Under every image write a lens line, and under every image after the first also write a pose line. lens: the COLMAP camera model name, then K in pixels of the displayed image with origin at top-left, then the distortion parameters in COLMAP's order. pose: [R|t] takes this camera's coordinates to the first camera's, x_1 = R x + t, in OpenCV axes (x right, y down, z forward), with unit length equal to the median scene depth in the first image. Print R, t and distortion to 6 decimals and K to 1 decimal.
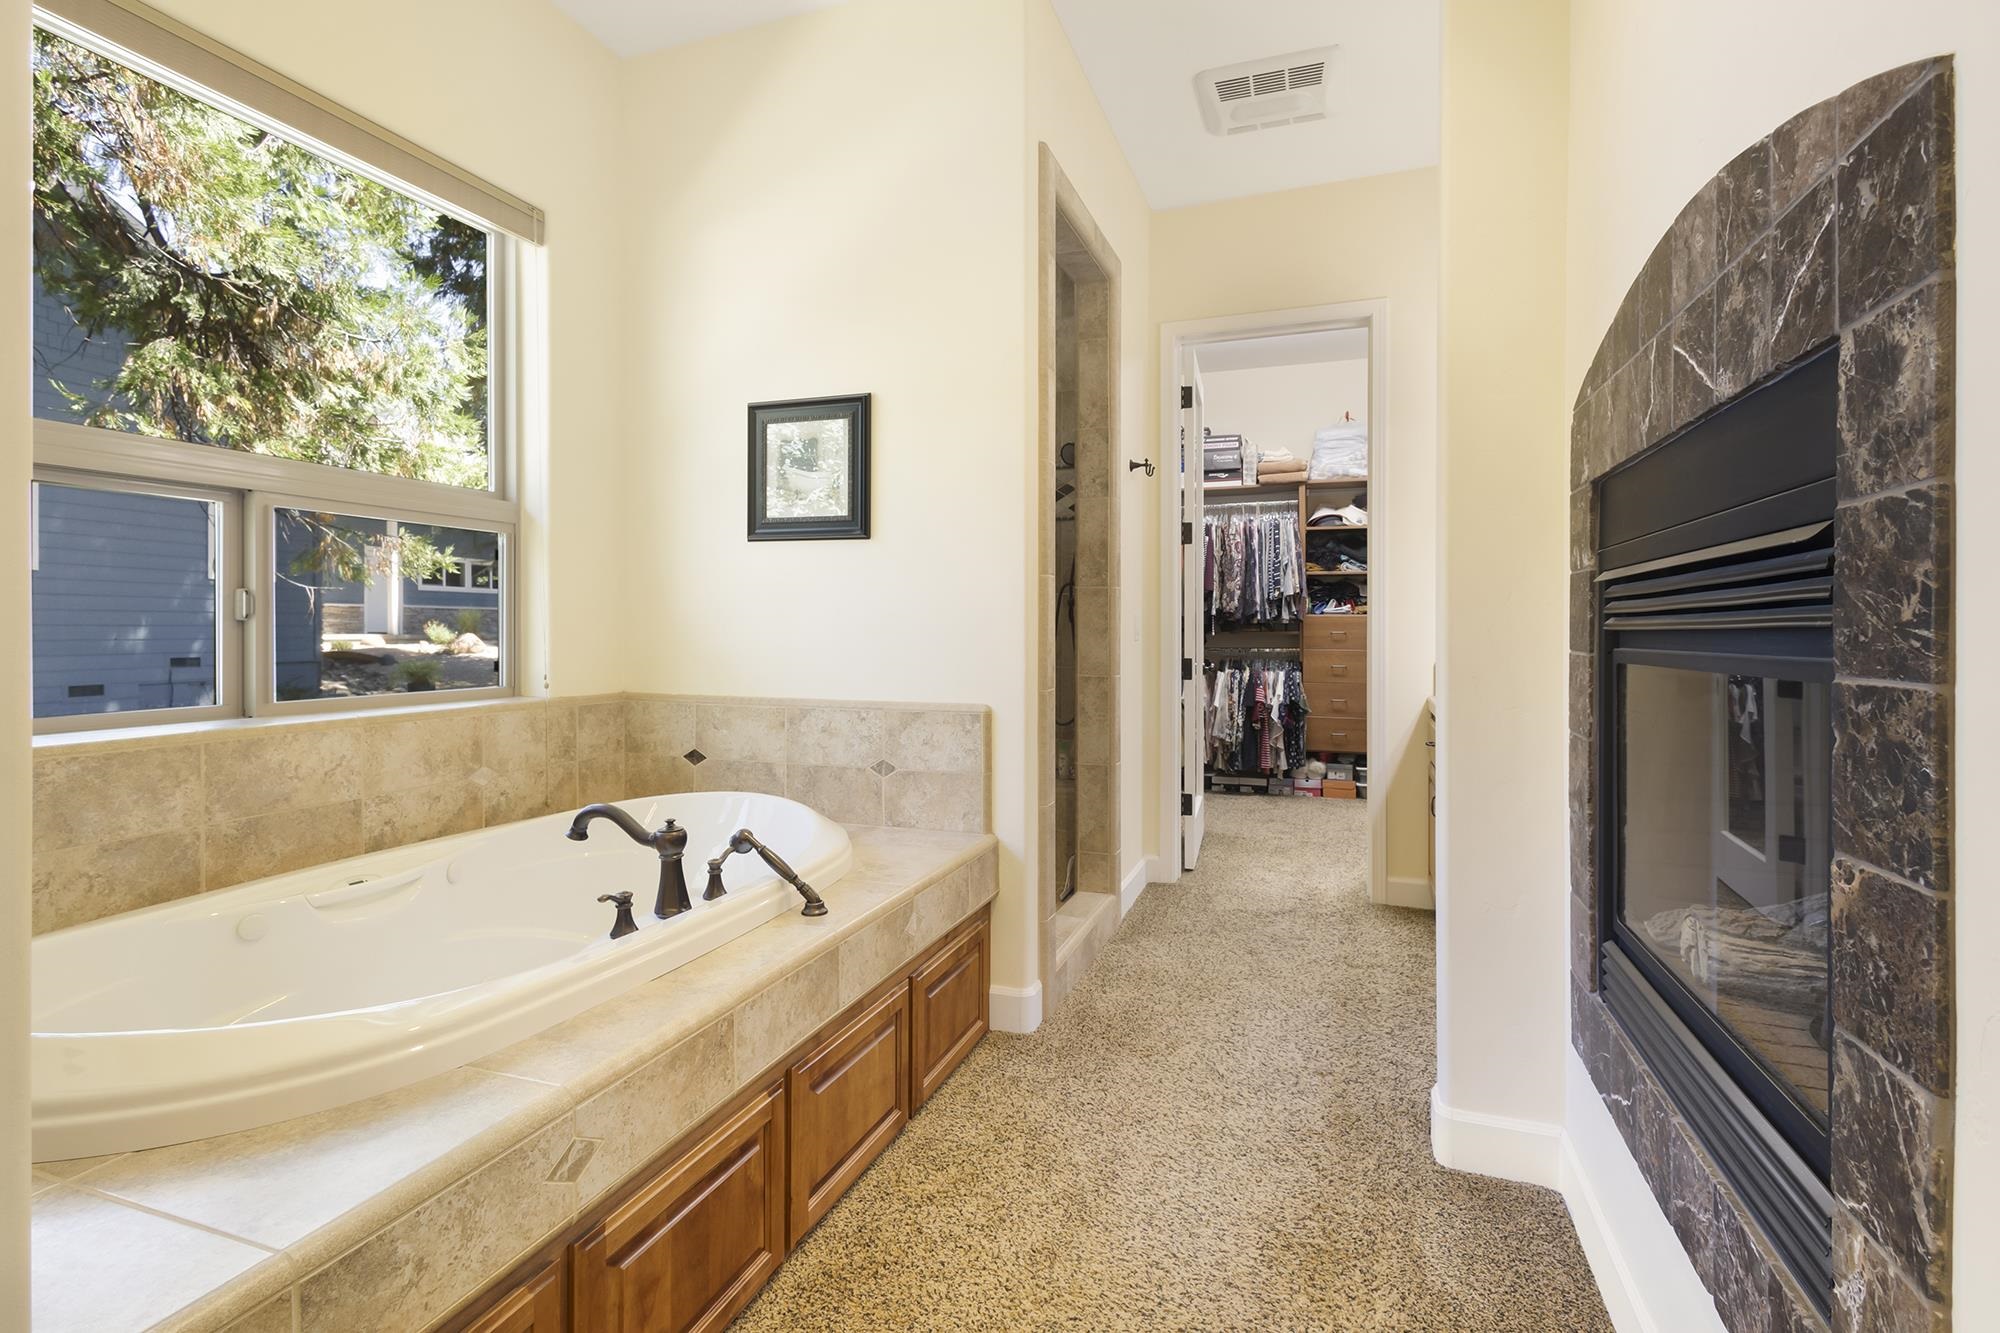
lens RADIAL K [[940.5, 0, 1005.1], [0, 940.5, 624.3], [0, 0, 1]] dist [0.011965, -0.000418]
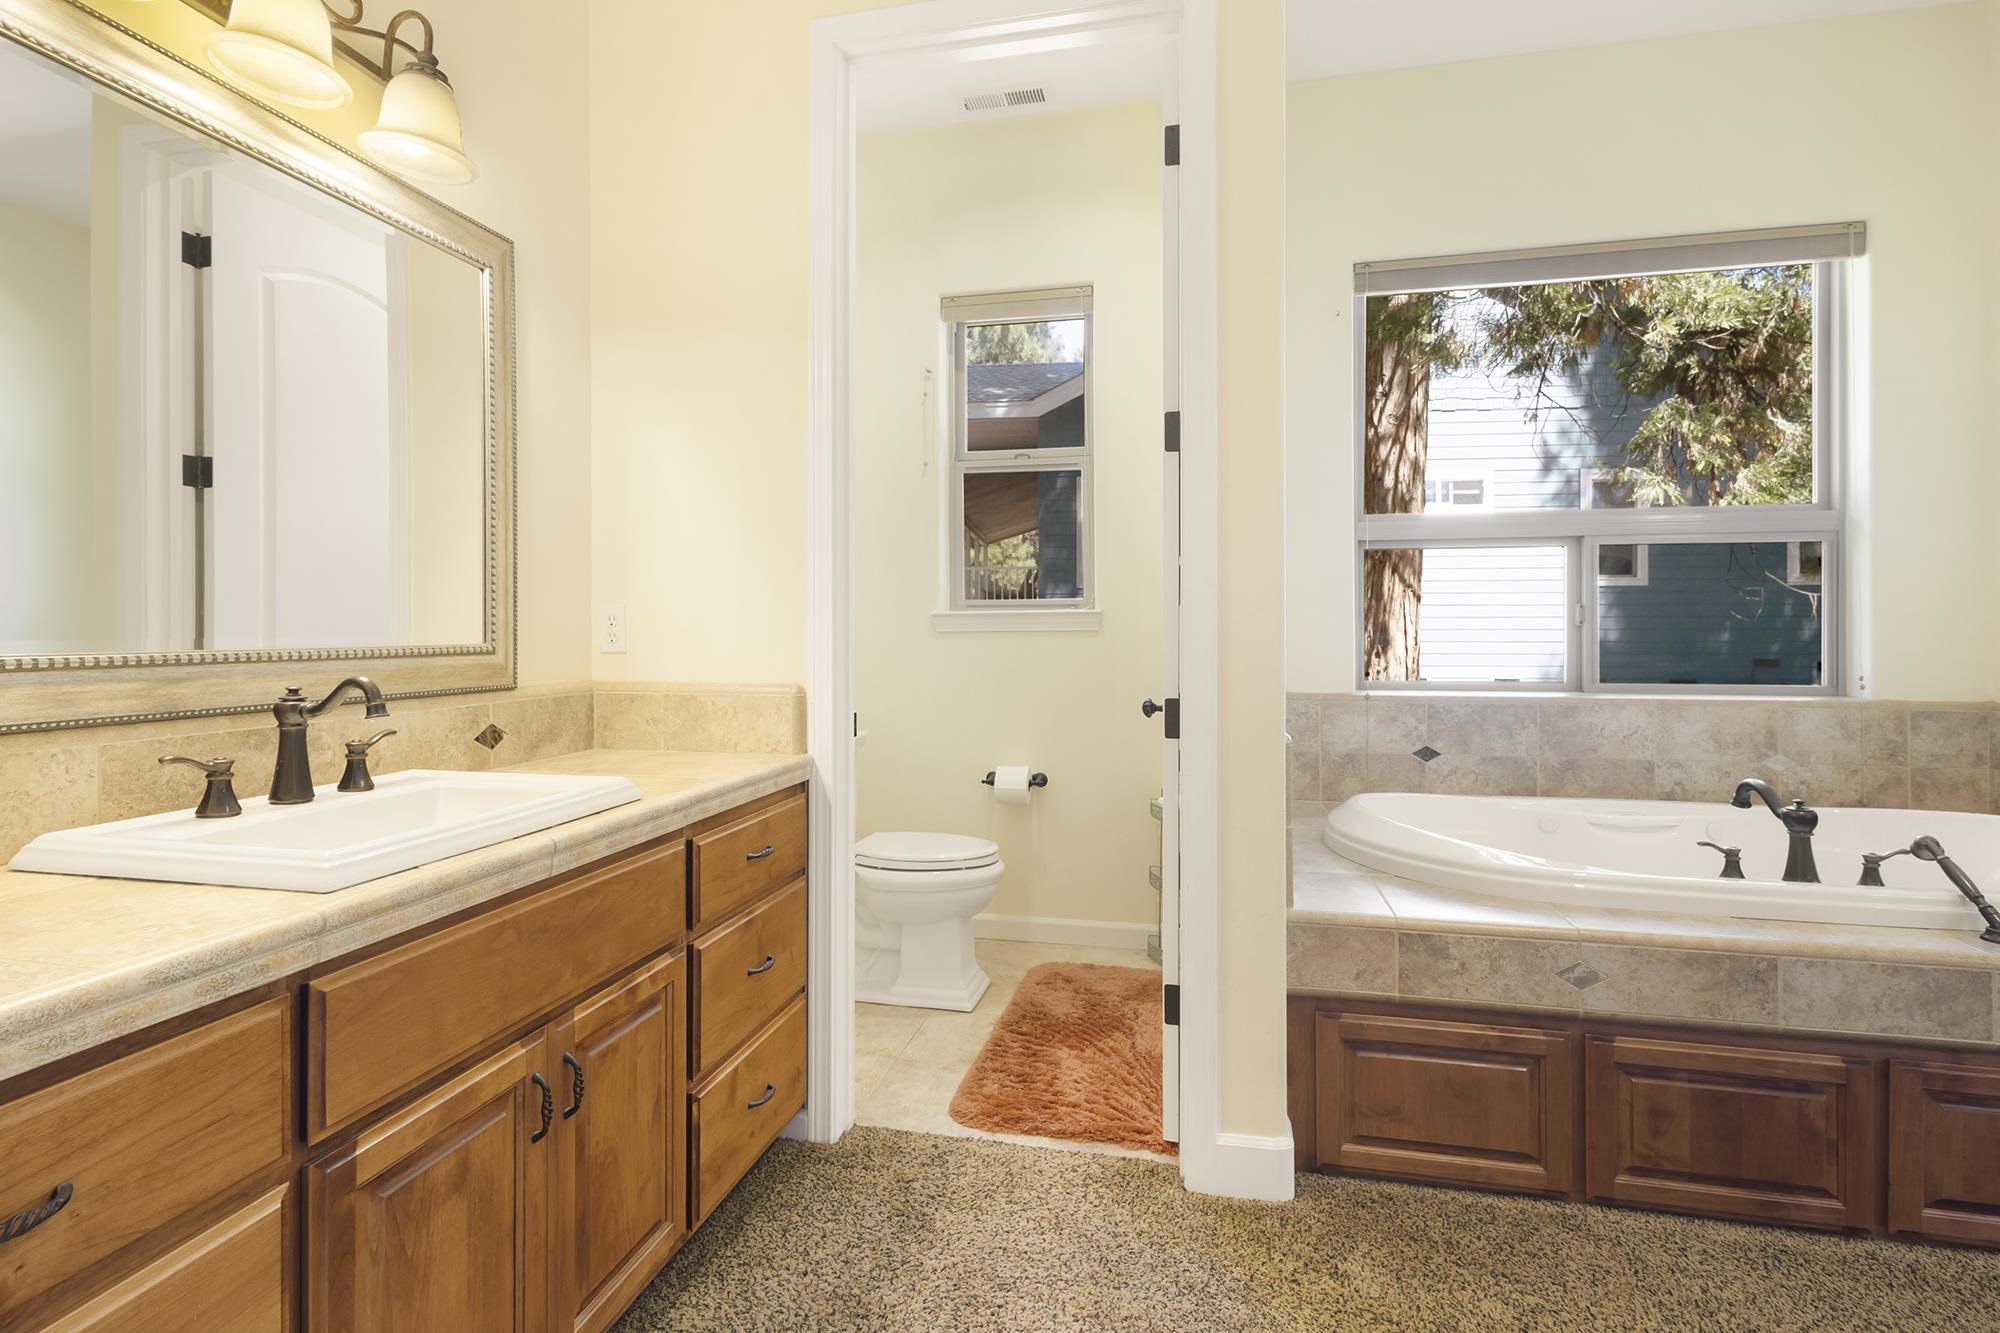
lens RADIAL K [[929.9, 0, 1000.0], [0, 929.9, 666.5], [0, 0, 1]] dist [0.002433, -0.000156]
pose [[0.129042, 0.035819, -0.990992, 0.484104], [0.004822, 0.999313, 0.036748, 0.001642], [0.991627, -0.009520, 0.128781, -0.068060]]
